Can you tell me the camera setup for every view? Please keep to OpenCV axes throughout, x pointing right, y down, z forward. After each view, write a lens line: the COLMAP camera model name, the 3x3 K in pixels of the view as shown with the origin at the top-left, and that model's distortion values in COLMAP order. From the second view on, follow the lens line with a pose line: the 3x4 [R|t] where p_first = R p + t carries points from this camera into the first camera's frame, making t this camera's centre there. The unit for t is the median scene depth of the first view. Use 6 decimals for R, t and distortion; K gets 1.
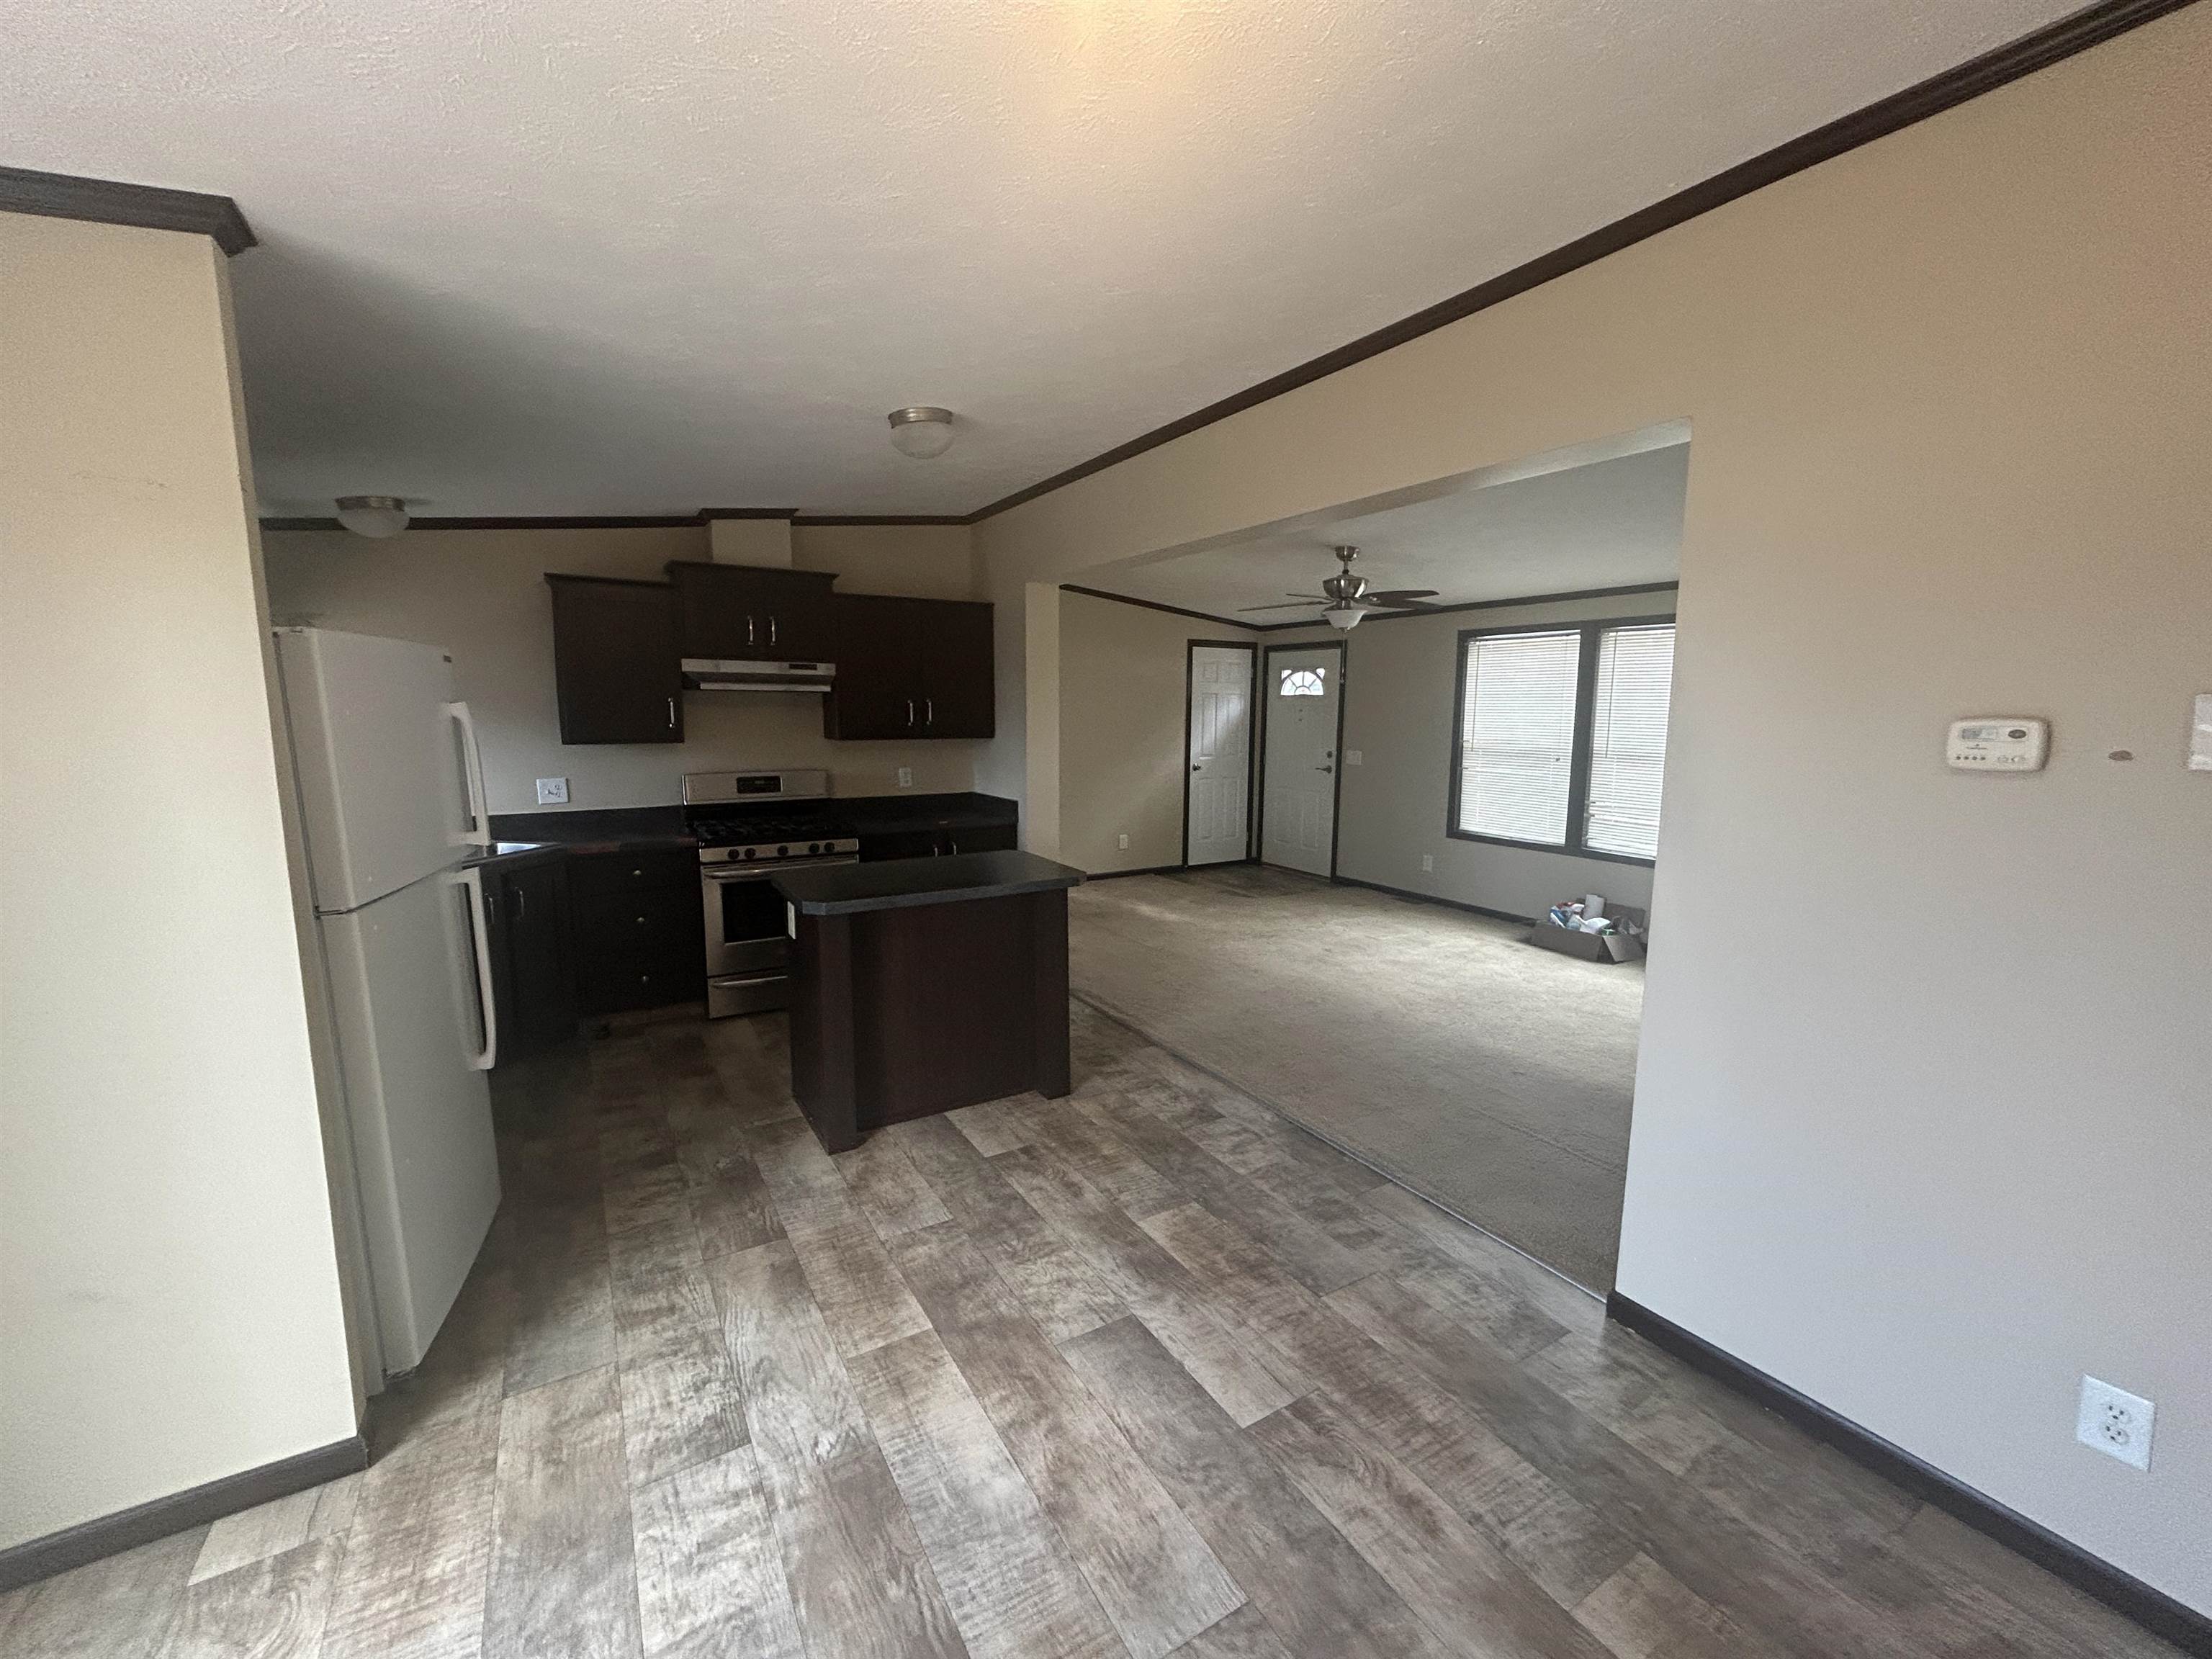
lens RADIAL K [[889.8, 0, 1092.8], [0, 889.8, 831.5], [0, 0, 1]] dist [-0.001571, 0.000777]
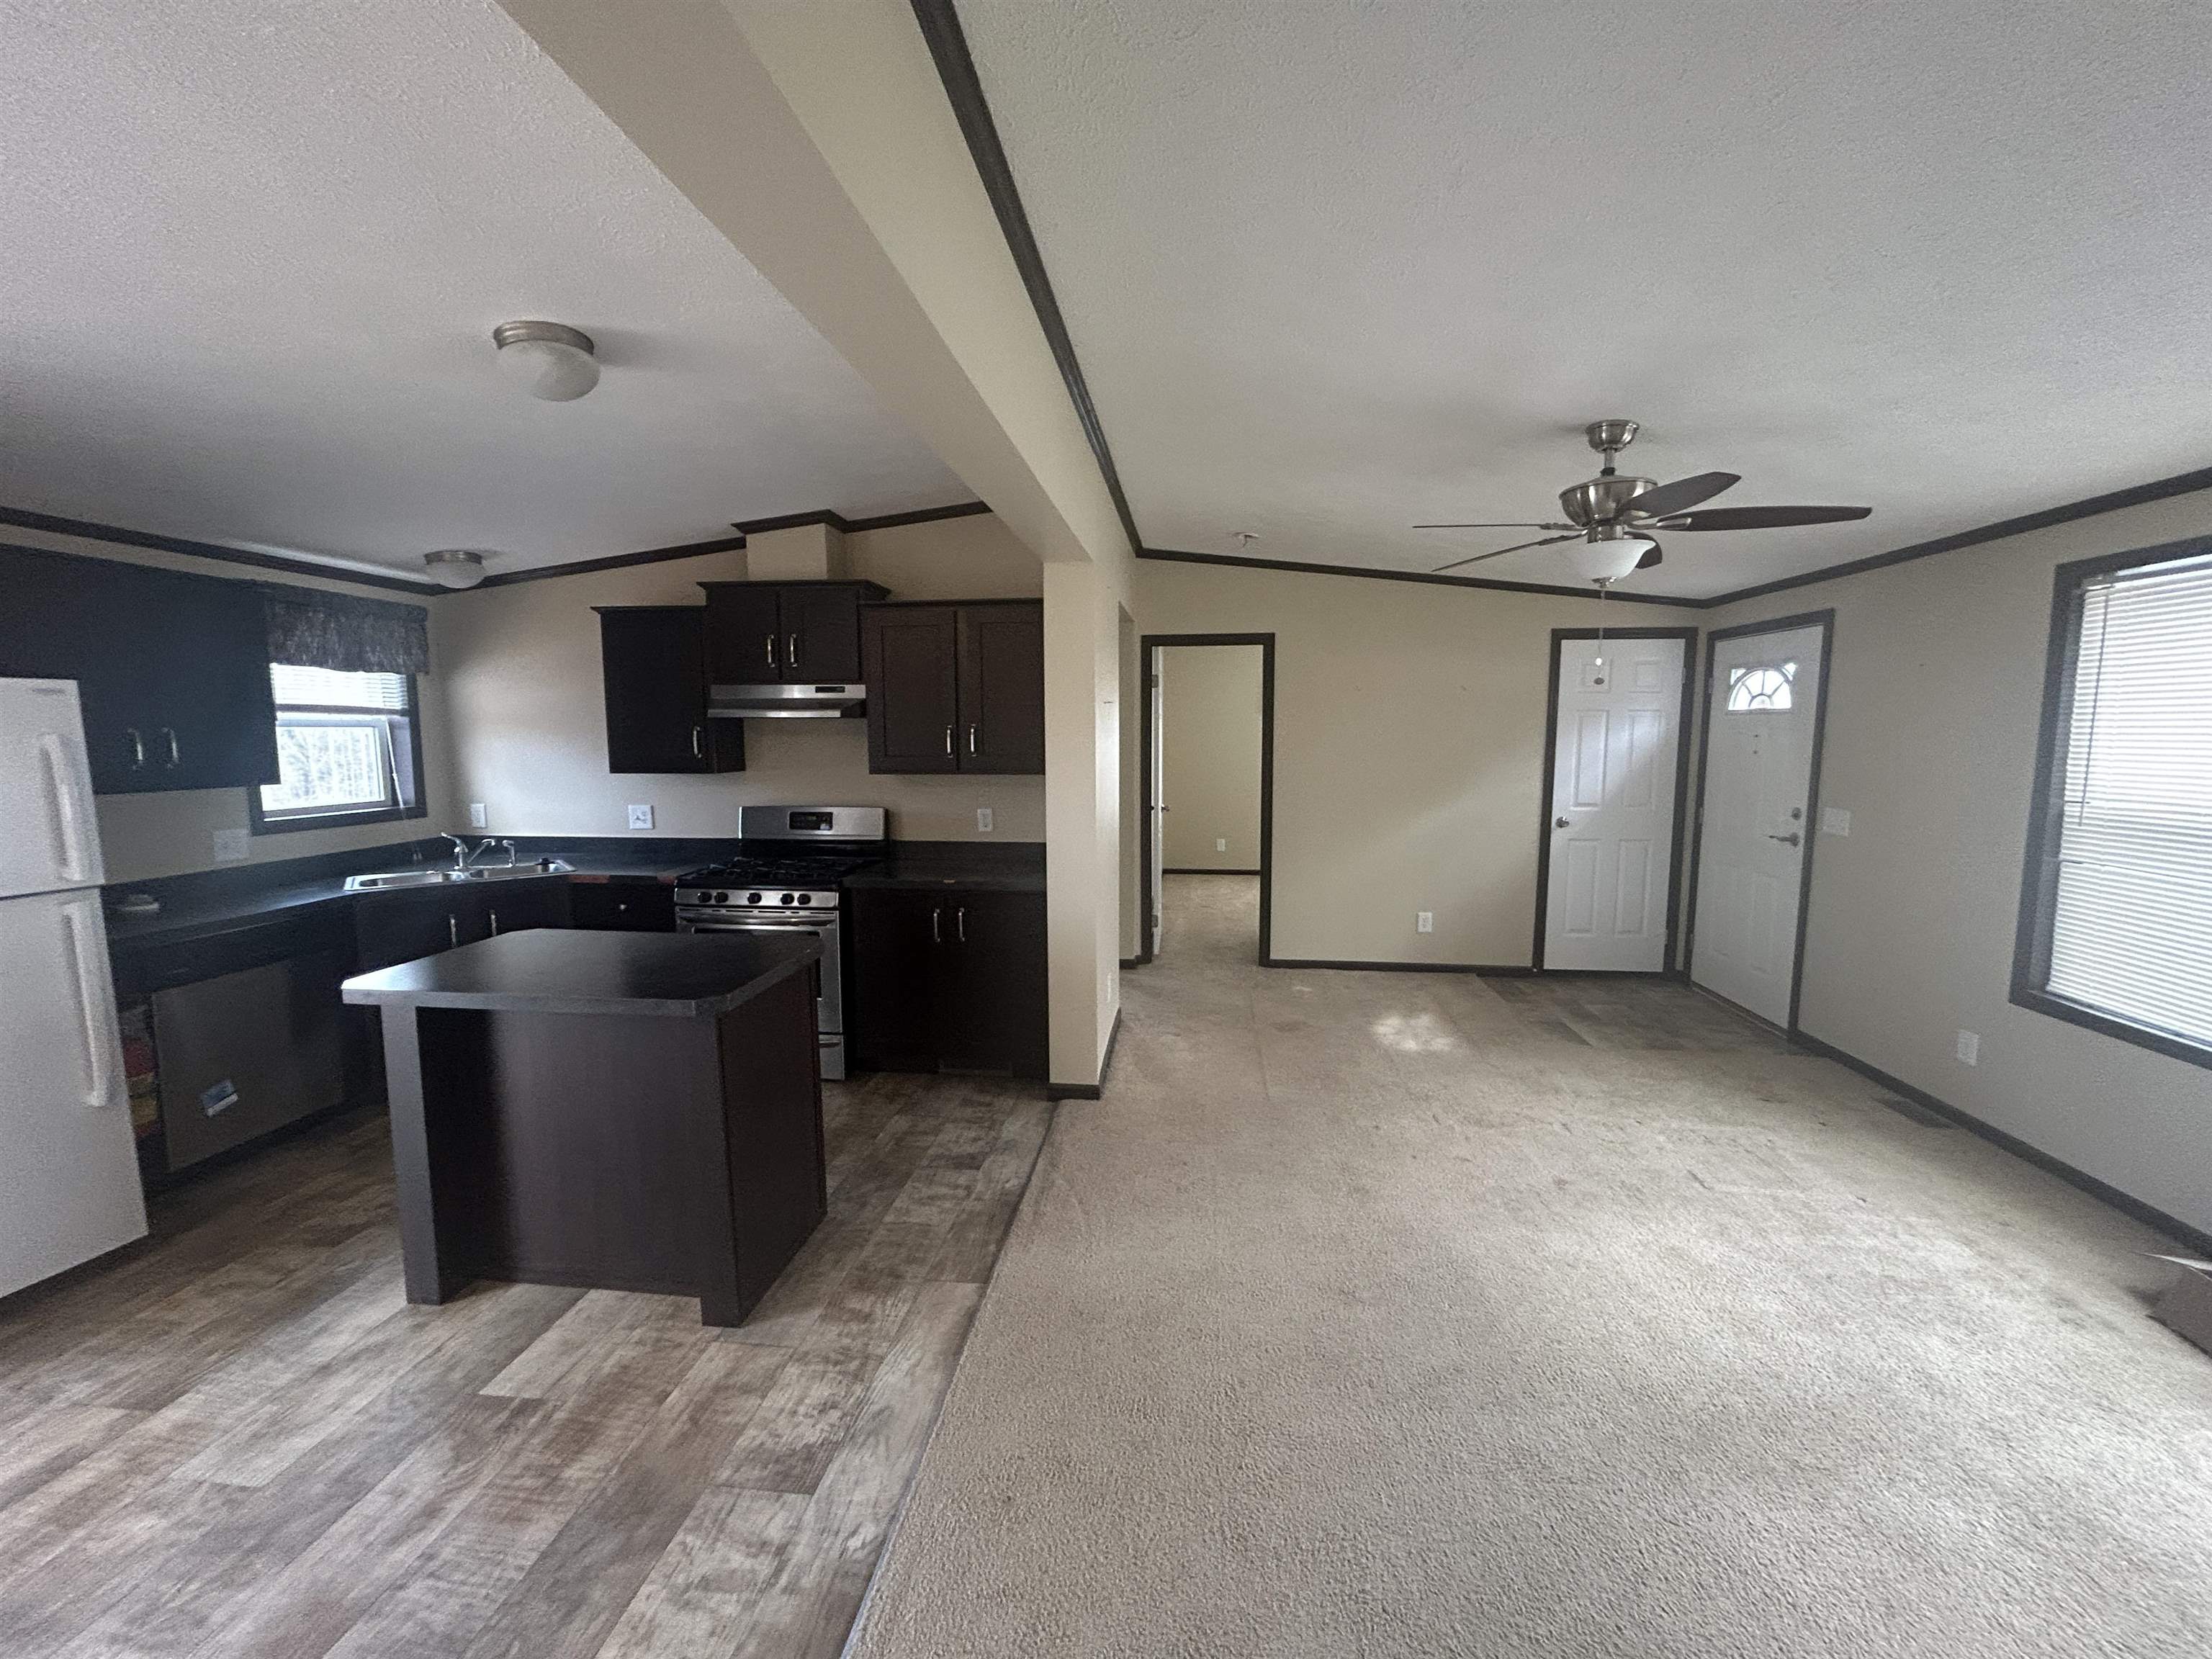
lens RADIAL K [[889.8, 0, 1096.9], [0, 889.8, 825.3], [0, 0, 1]] dist [-0.001571, 0.000777]
pose [[0.795339, 0.055776, -0.603593, 0.427191], [-0.078024, 0.996894, -0.010691, -0.064440], [0.601122, 0.055598, 0.797221, 0.477056]]
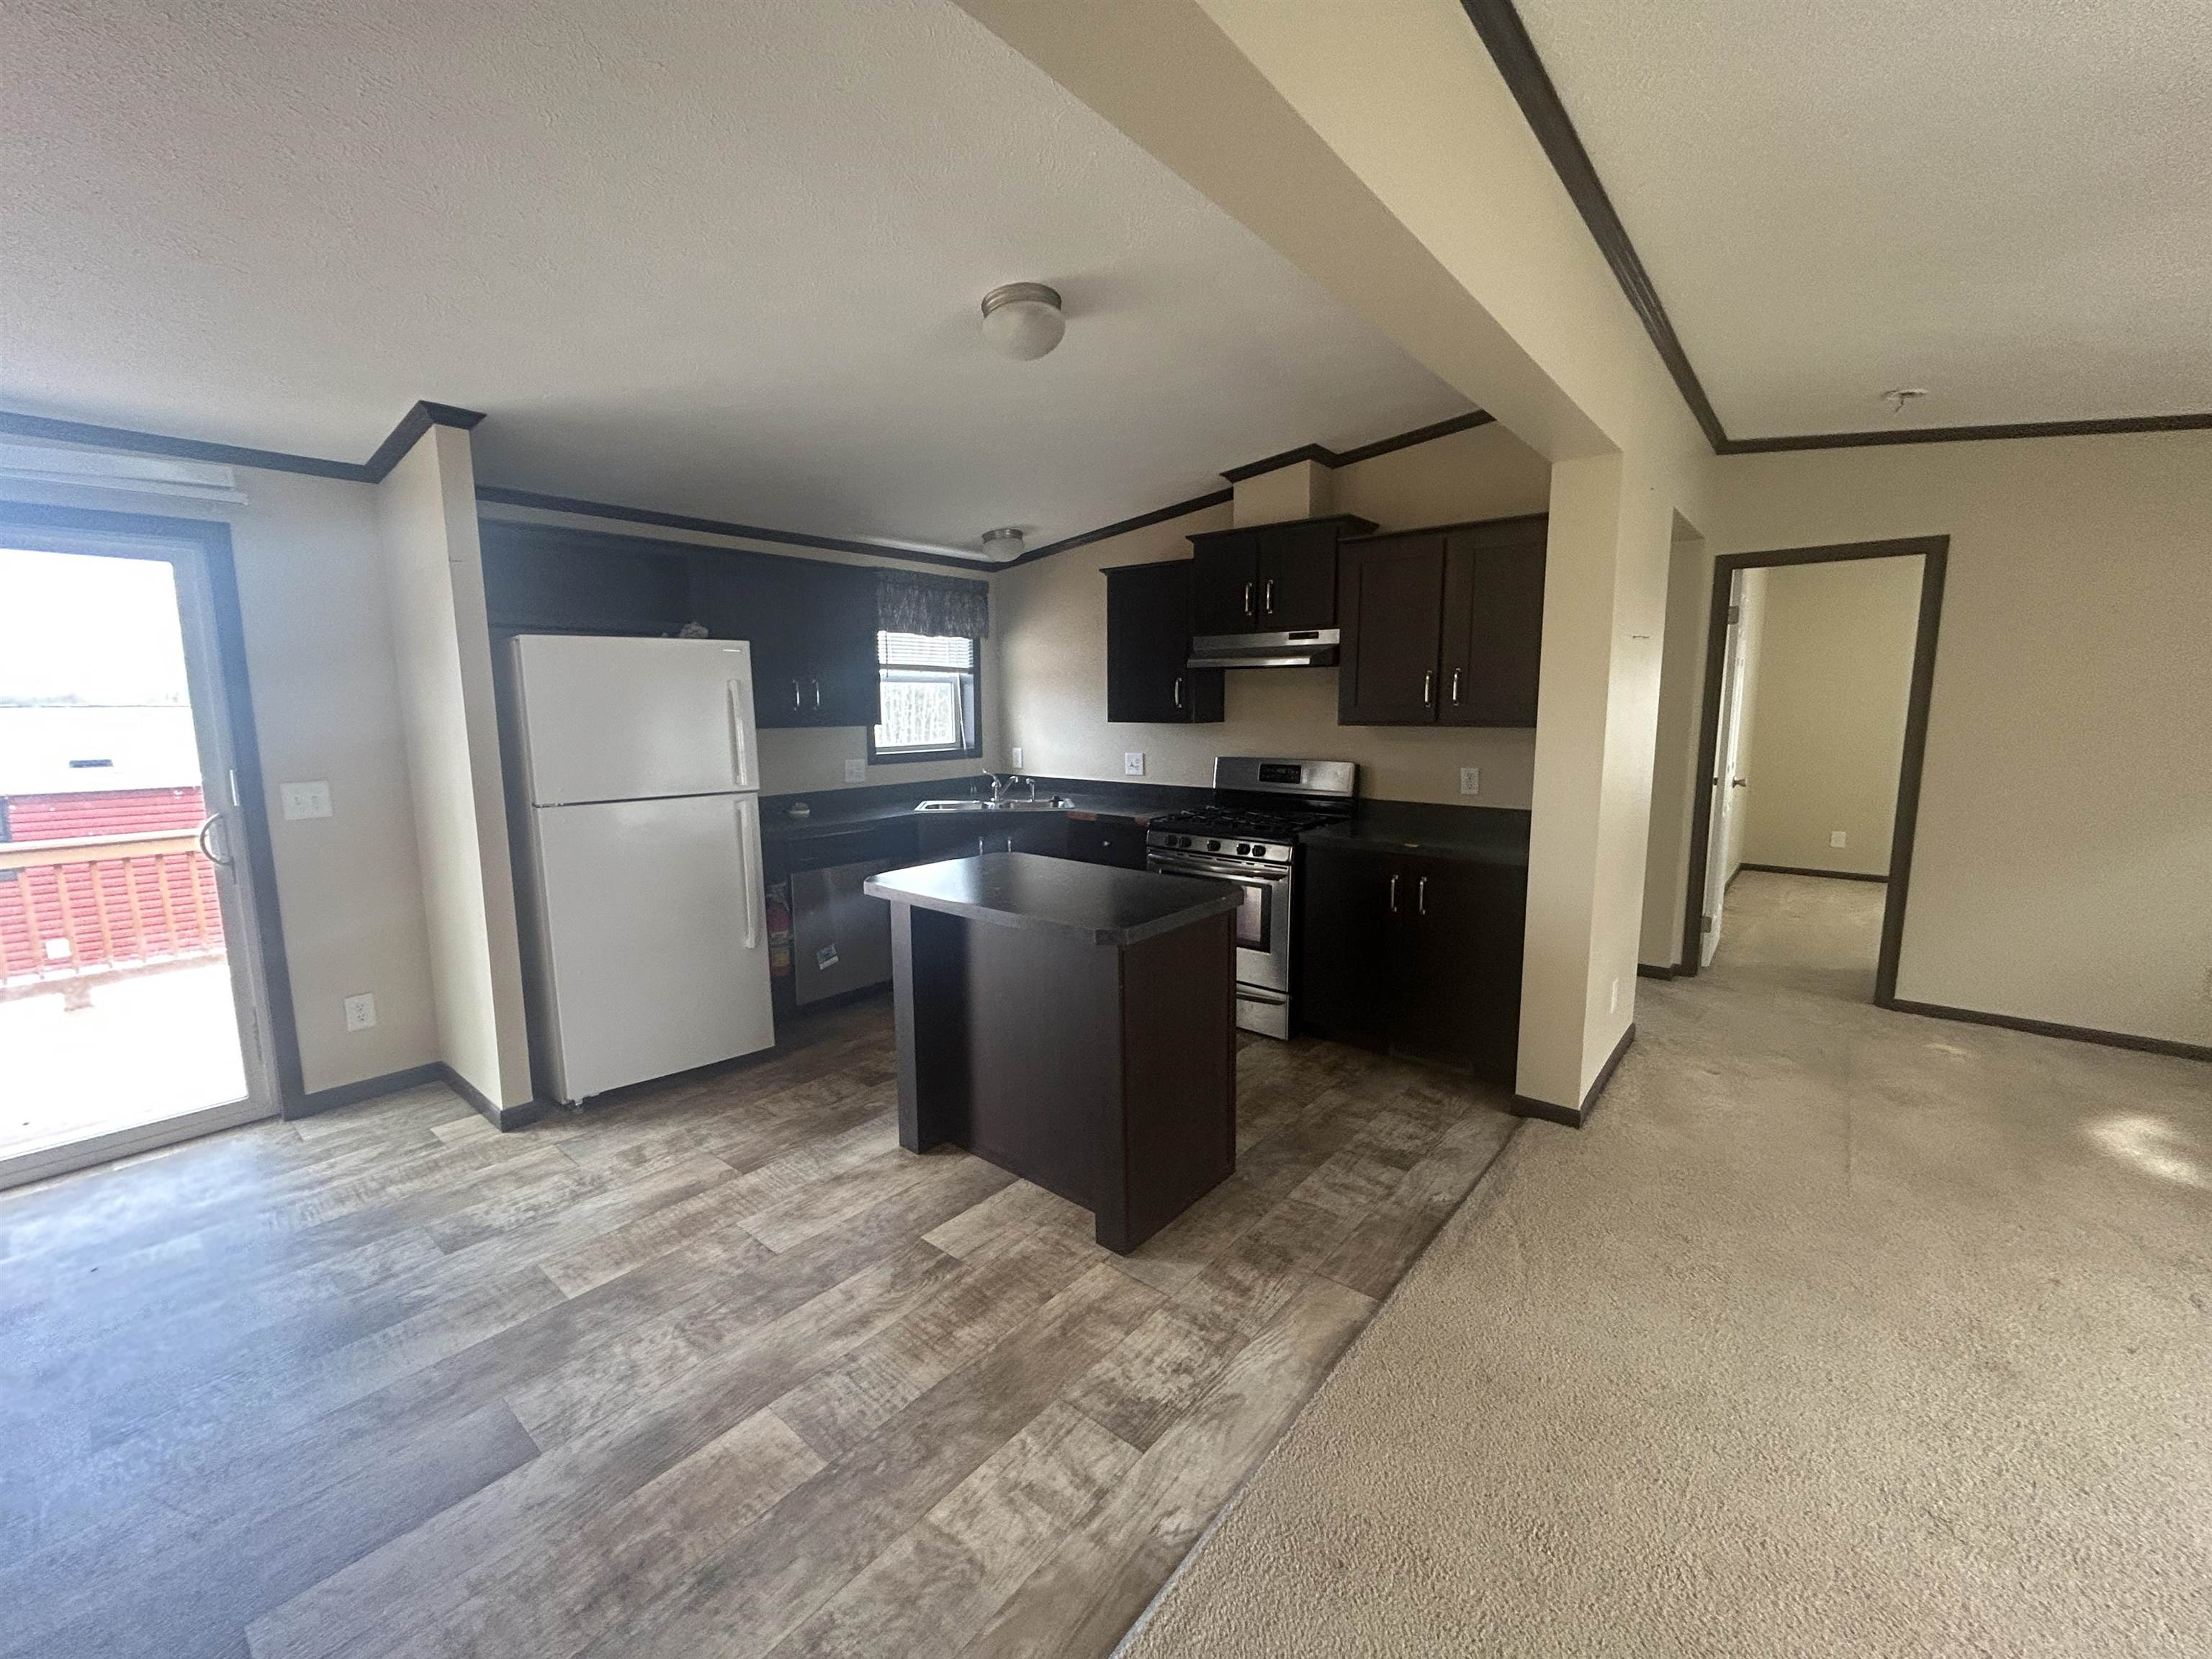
lens RADIAL K [[889.8, 0, 1102.2], [0, 889.8, 824.4], [0, 0, 1]] dist [-0.001571, 0.000777]
pose [[0.337382, 0.121881, -0.933444, 0.420789], [-0.125798, 0.988527, 0.083604, -0.057193], [0.932924, 0.089219, 0.348844, 0.558684]]
